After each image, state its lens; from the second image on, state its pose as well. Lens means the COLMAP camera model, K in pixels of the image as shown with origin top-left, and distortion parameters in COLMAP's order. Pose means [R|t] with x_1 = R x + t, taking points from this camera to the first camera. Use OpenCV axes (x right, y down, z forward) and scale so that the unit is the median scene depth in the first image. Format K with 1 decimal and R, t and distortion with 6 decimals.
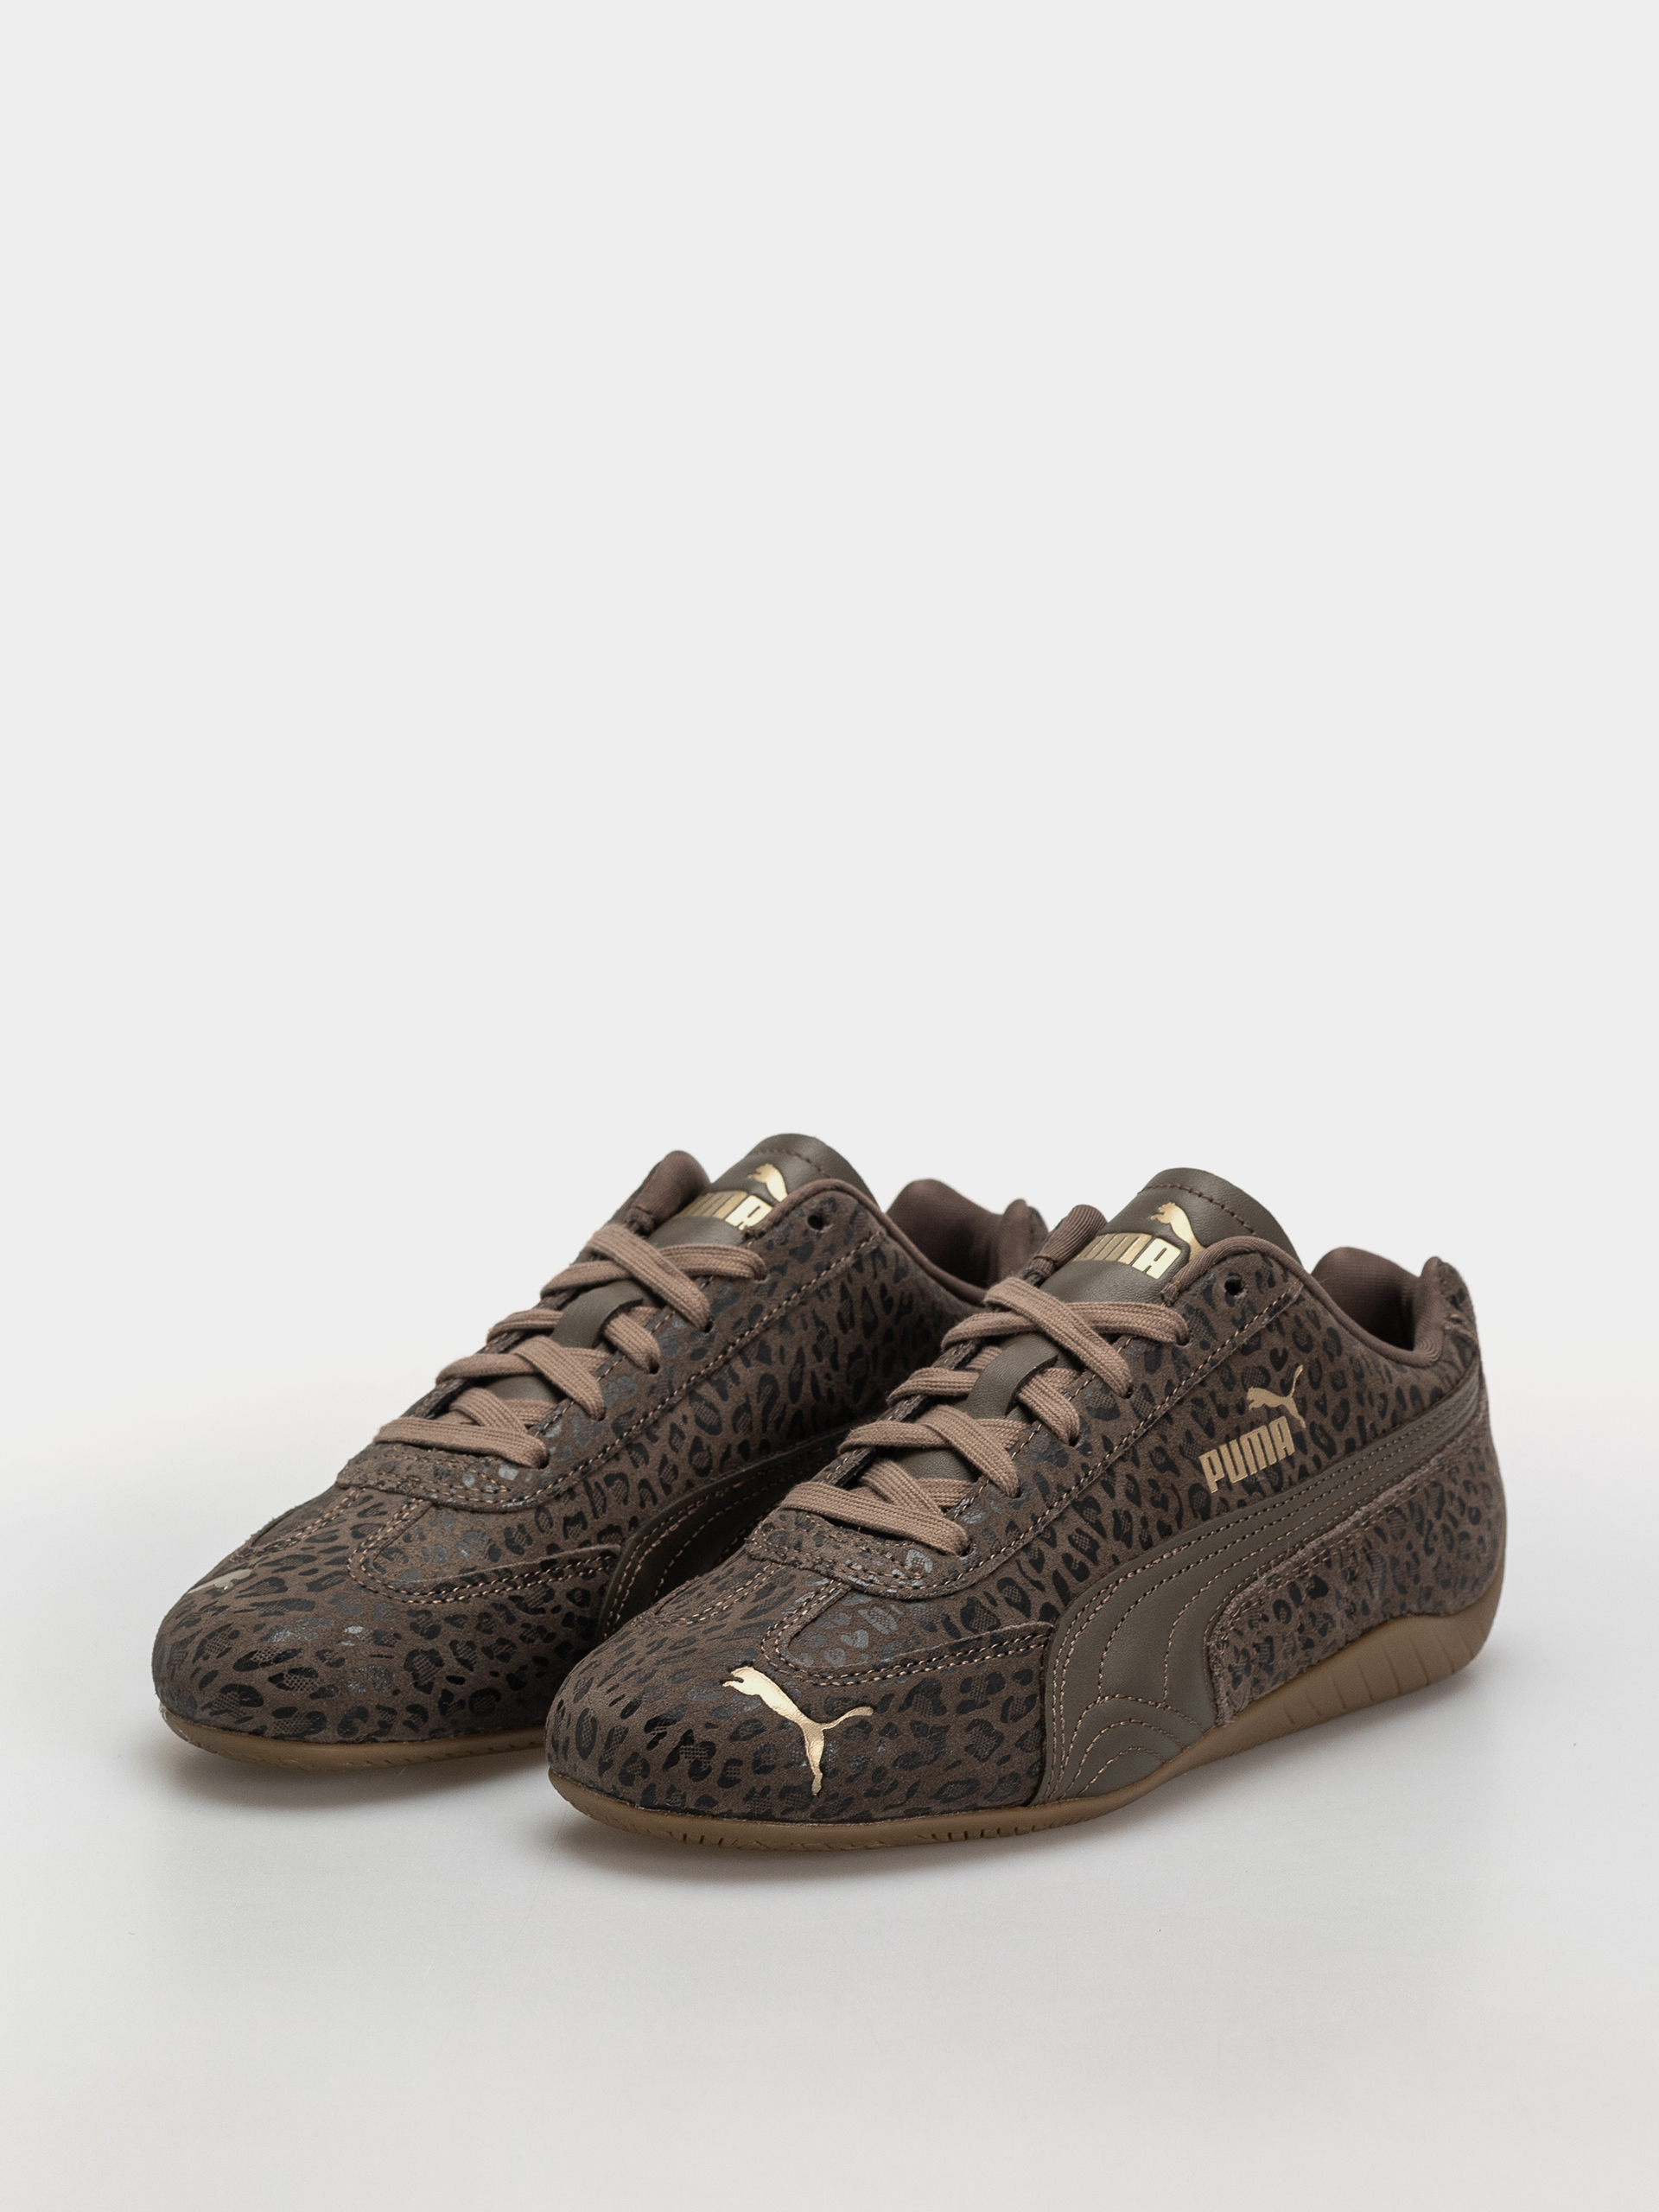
lens RADIAL K [[6846.1, 0, 829.5], [0, 6846.1, 1106.0], [0, 0, 1]] dist [-0.032163, -0.902655]
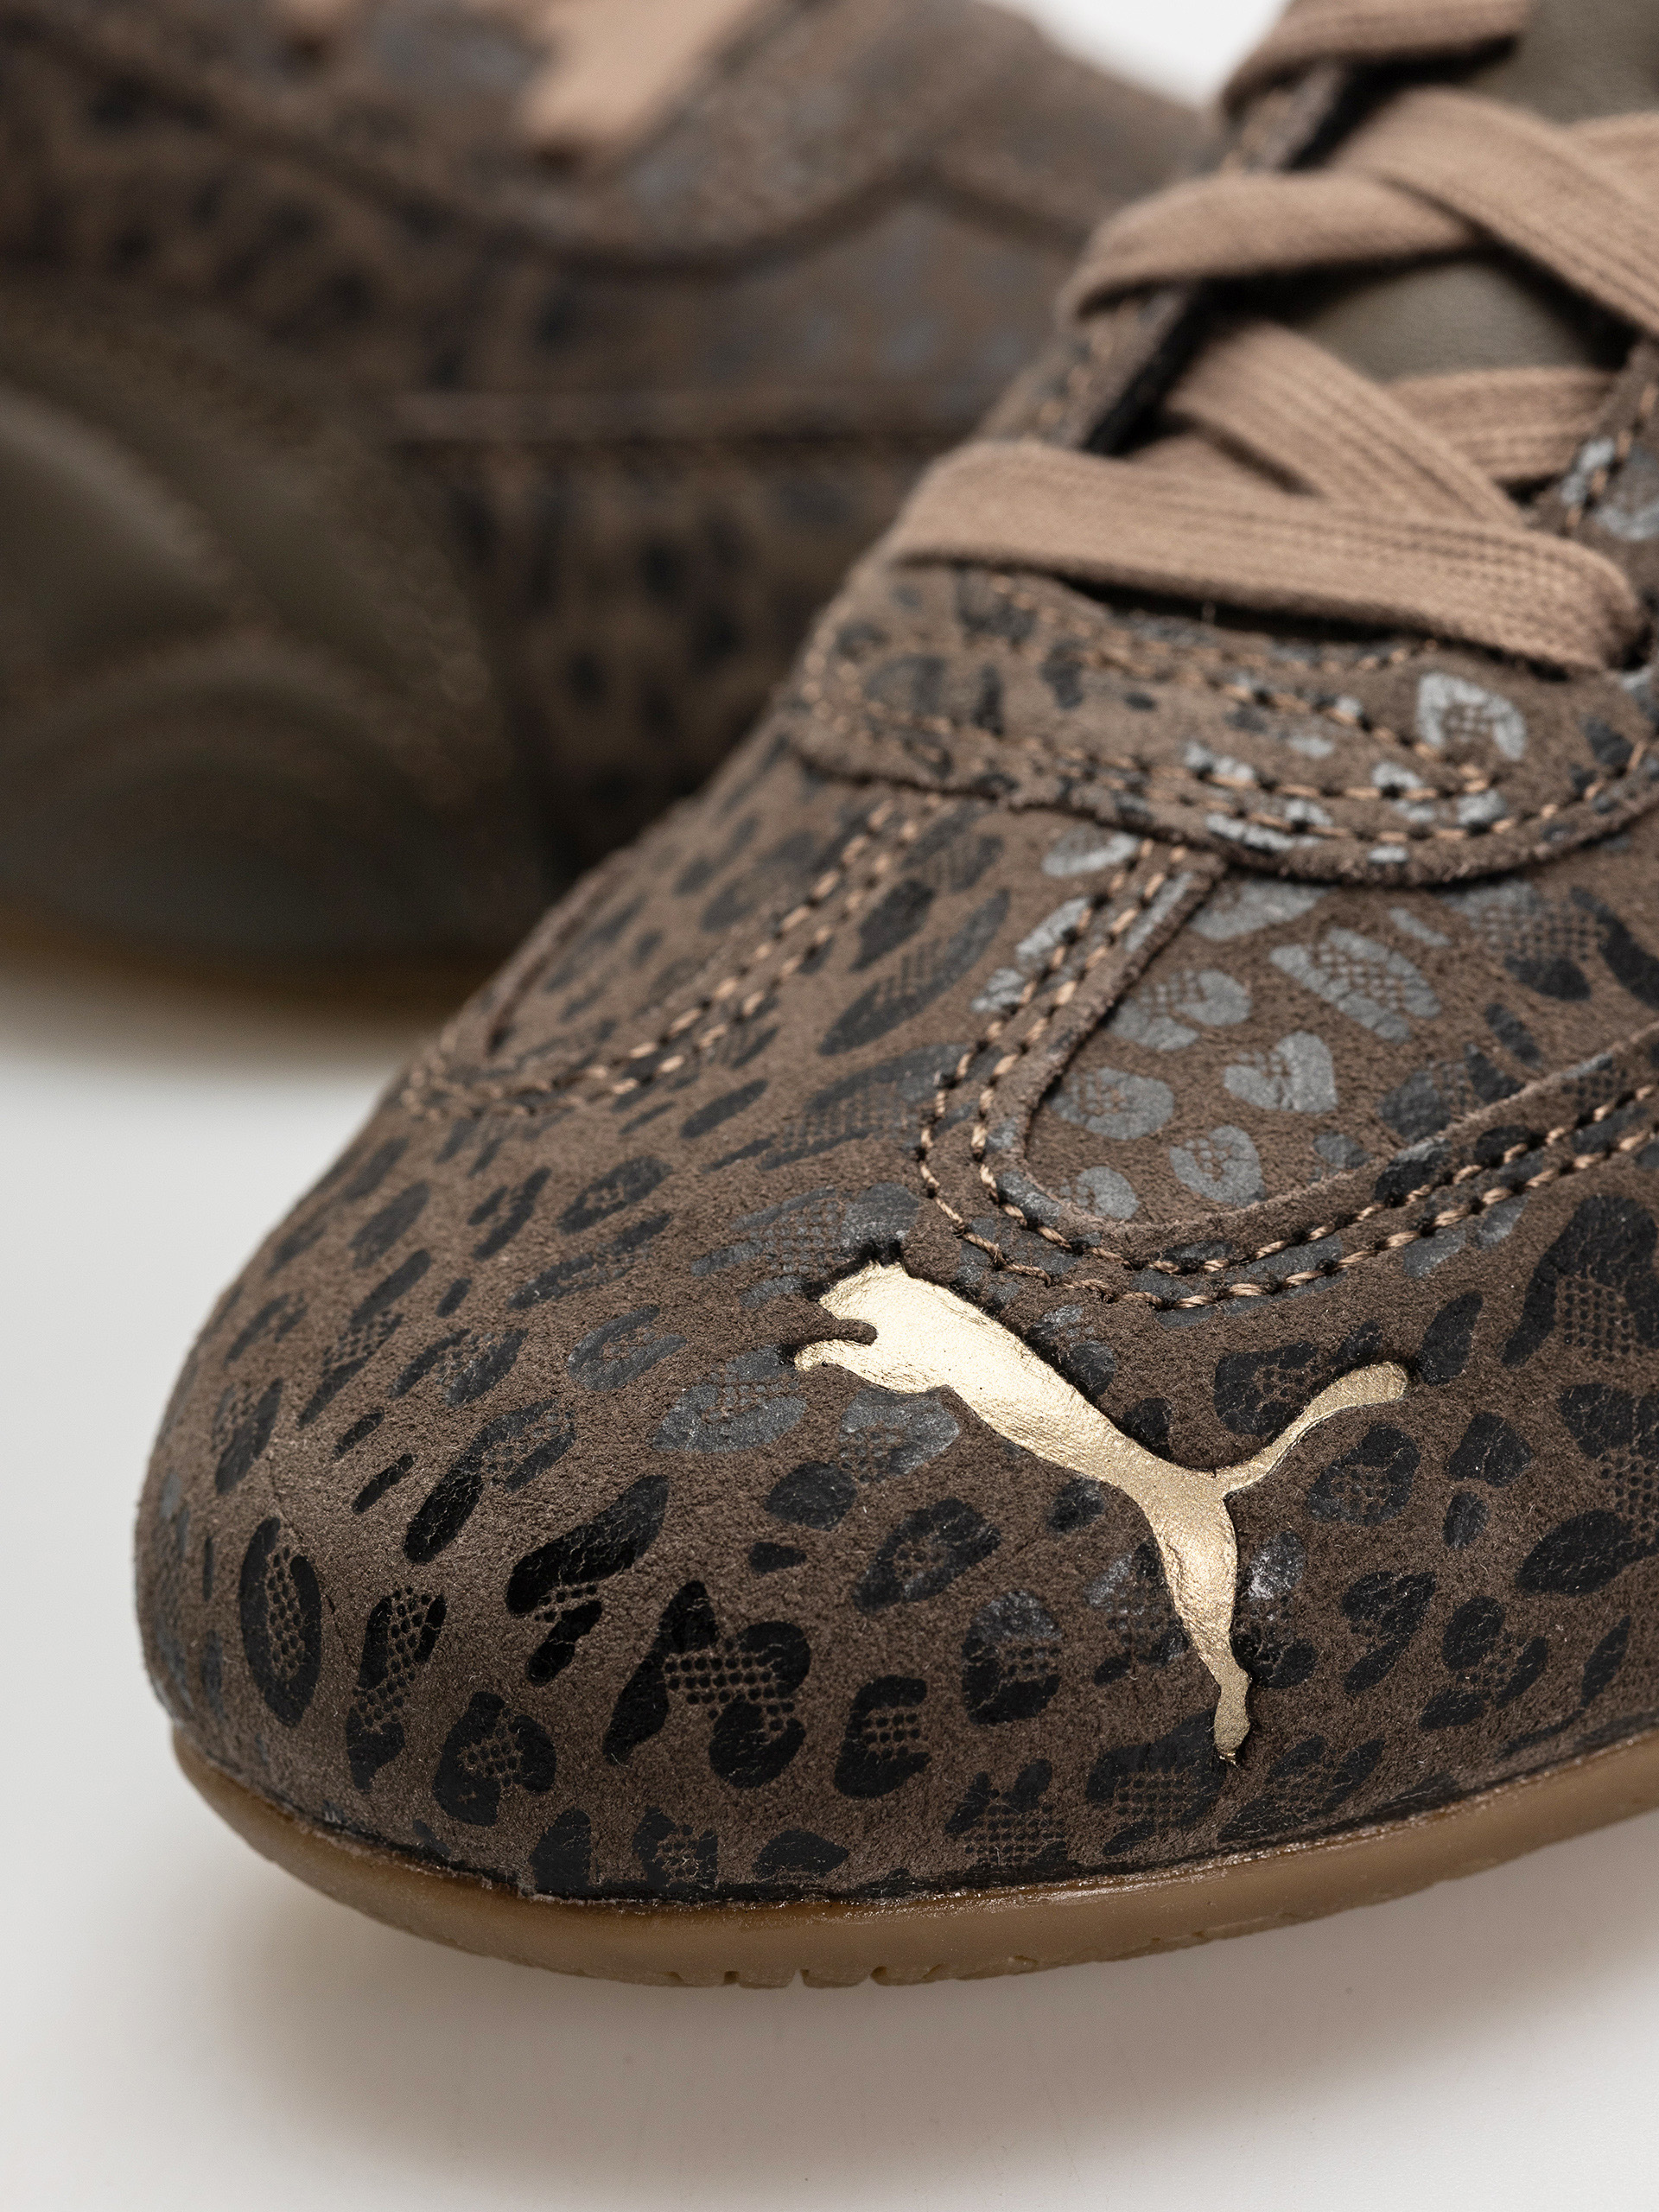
lens RADIAL K [[6846.1, 0, 829.5], [0, 6846.1, 1106.0], [0, 0, 1]] dist [-0.032163, -0.902655]
pose [[0.989997, -0.141073, -0.001909, -0.012532], [0.138487, 0.969086, 0.204191, 0.025003], [-0.026956, -0.202413, 0.978929, 0.755810]]
